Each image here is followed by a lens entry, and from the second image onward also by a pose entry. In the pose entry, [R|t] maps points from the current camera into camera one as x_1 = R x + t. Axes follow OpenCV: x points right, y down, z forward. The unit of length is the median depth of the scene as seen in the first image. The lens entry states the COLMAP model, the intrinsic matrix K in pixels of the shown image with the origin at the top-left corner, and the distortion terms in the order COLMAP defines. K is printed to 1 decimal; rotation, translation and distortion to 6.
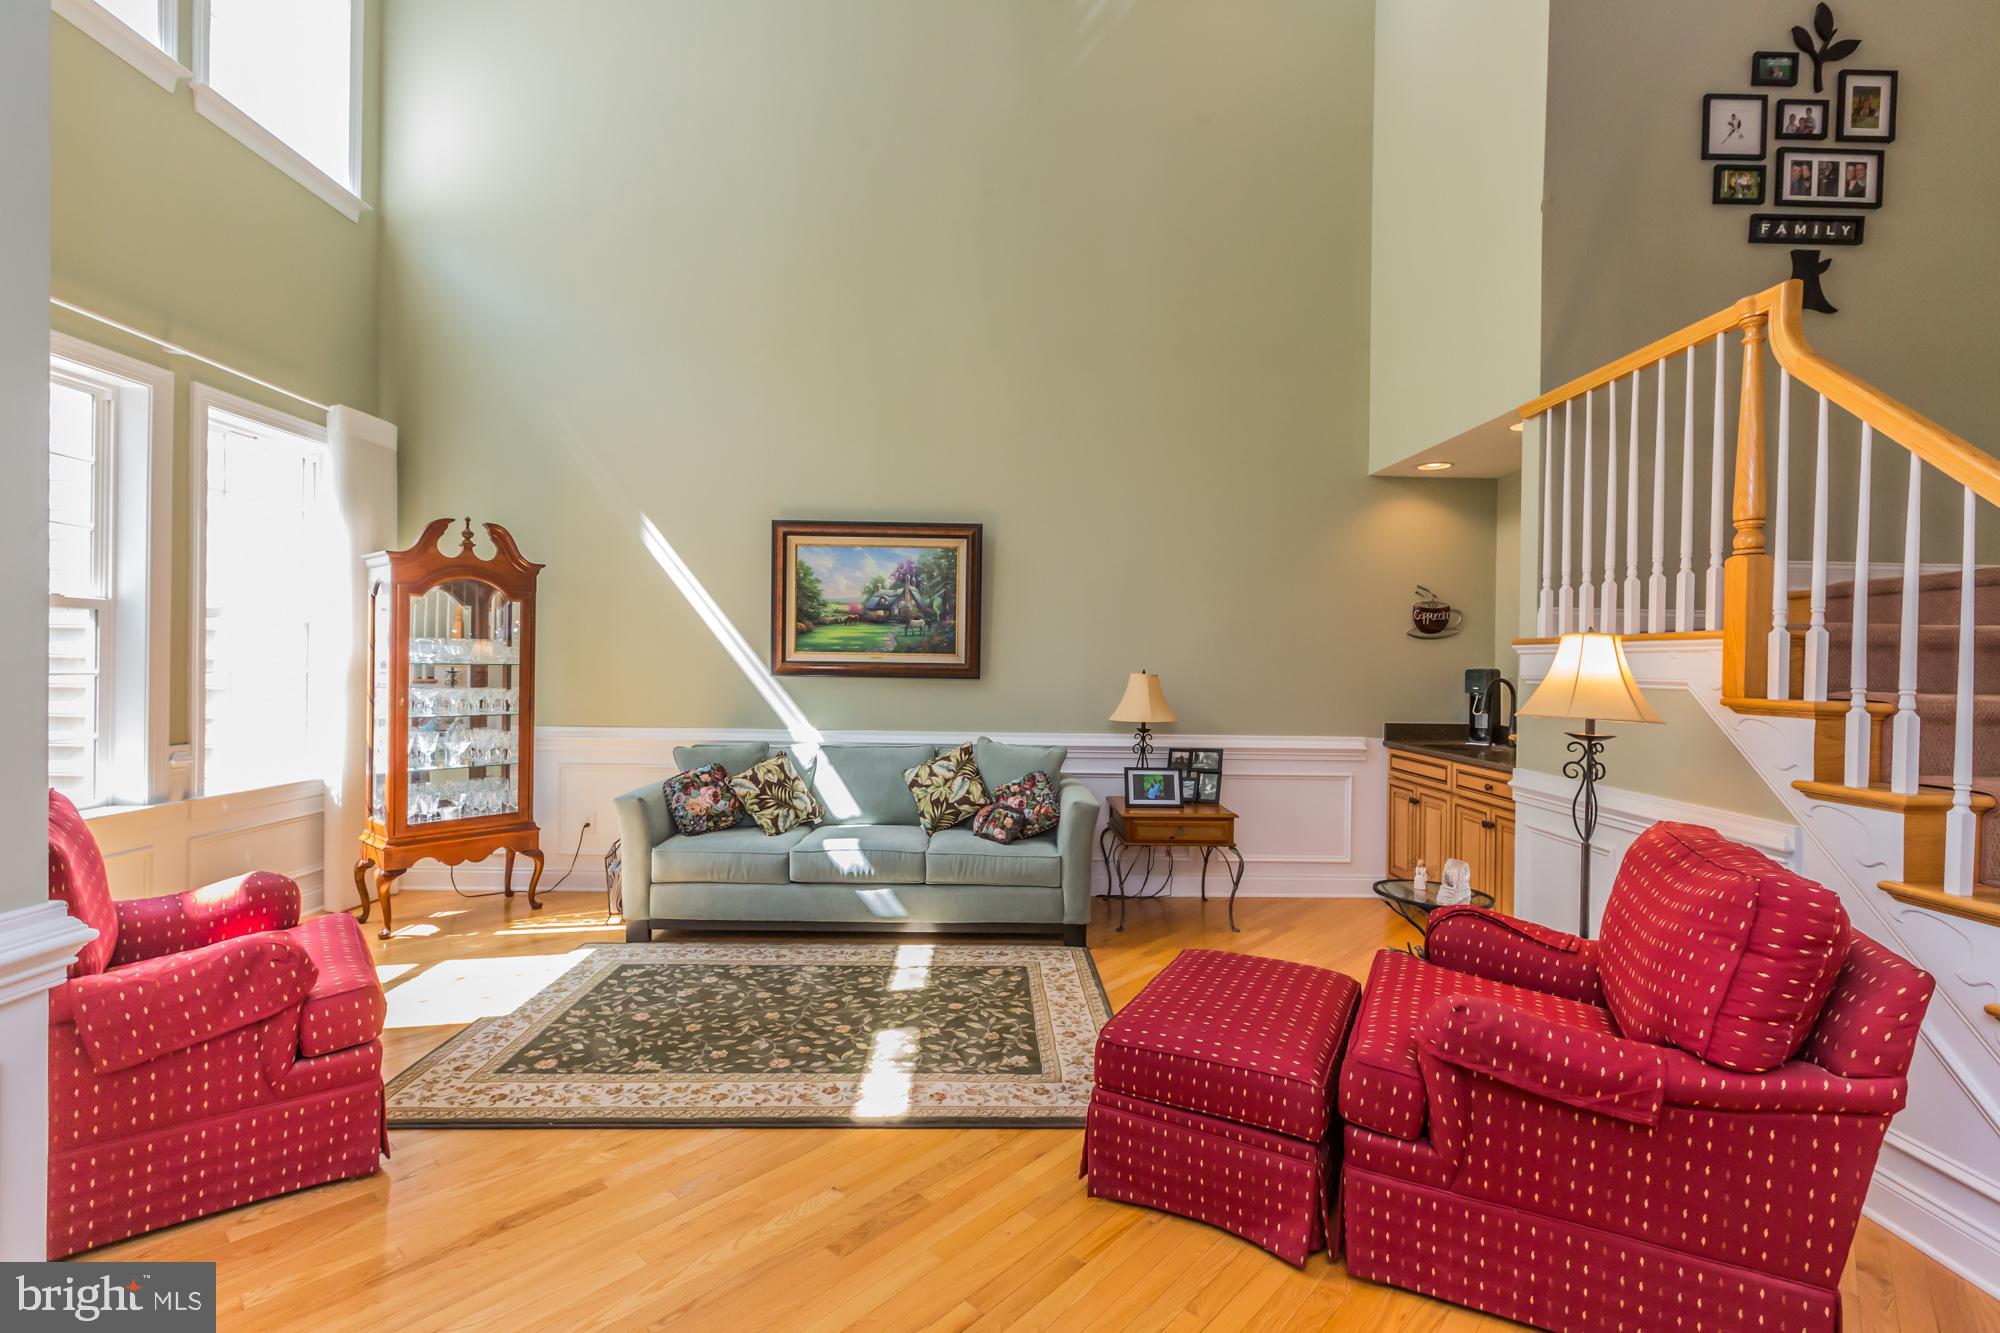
lens RADIAL K [[882.6, 0, 1003.1], [0, 882.6, 665.9], [0, 0, 1]] dist [-0.000461, 0.000207]
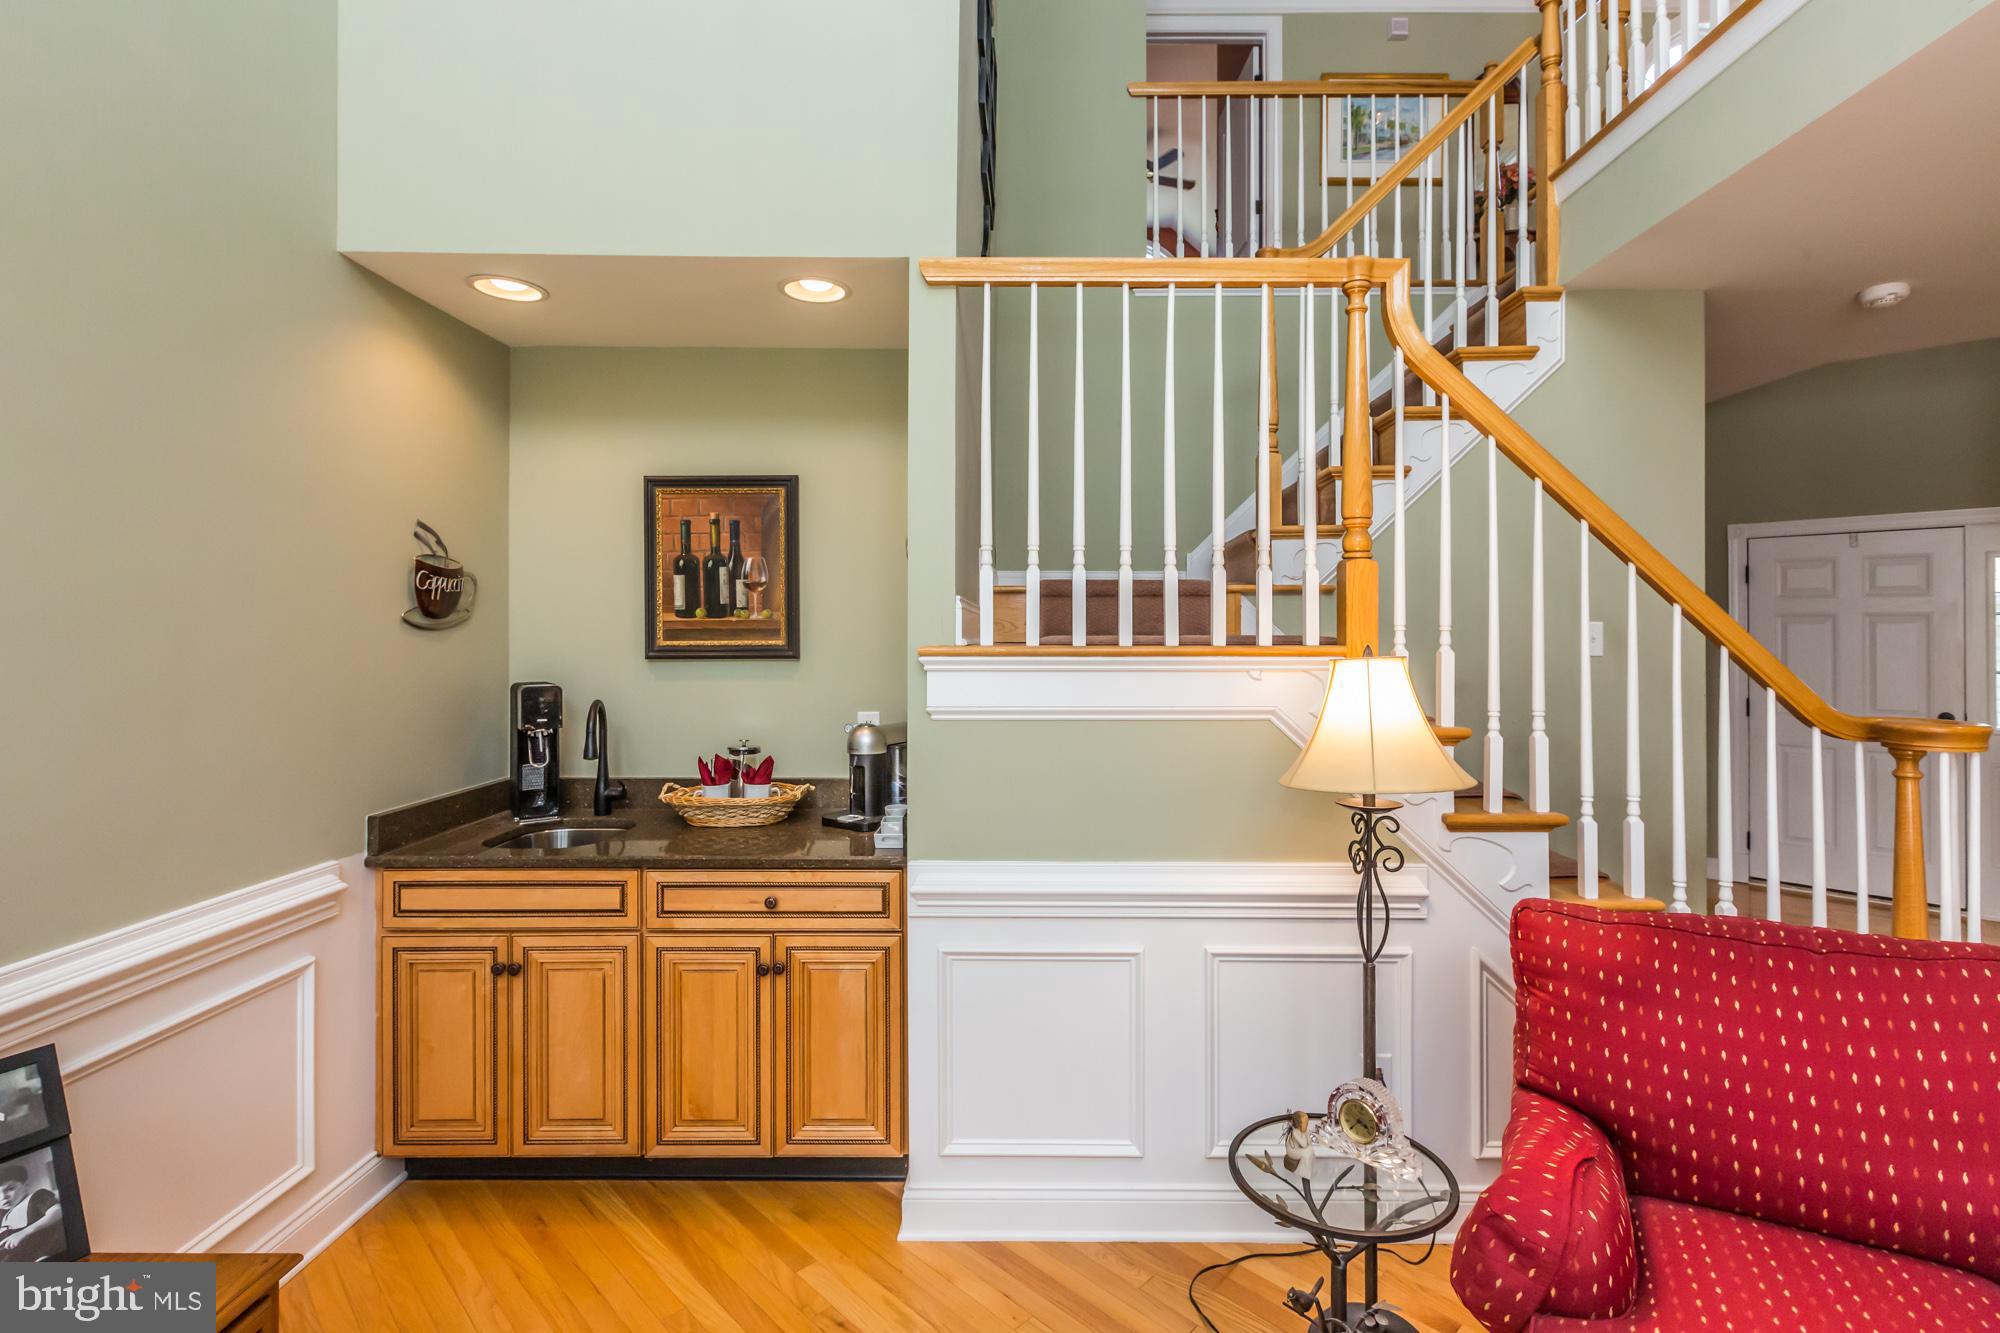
lens RADIAL K [[913.1, 0, 1024.1], [0, 913.1, 618.4], [0, 0, 1]] dist [0.002021, 0.000663]
pose [[0.028862, -0.000178, 0.999583, -0.030867], [0.005122, 0.999987, 0.000030, -0.042509], [-0.999570, 0.005119, 0.028863, 0.789655]]
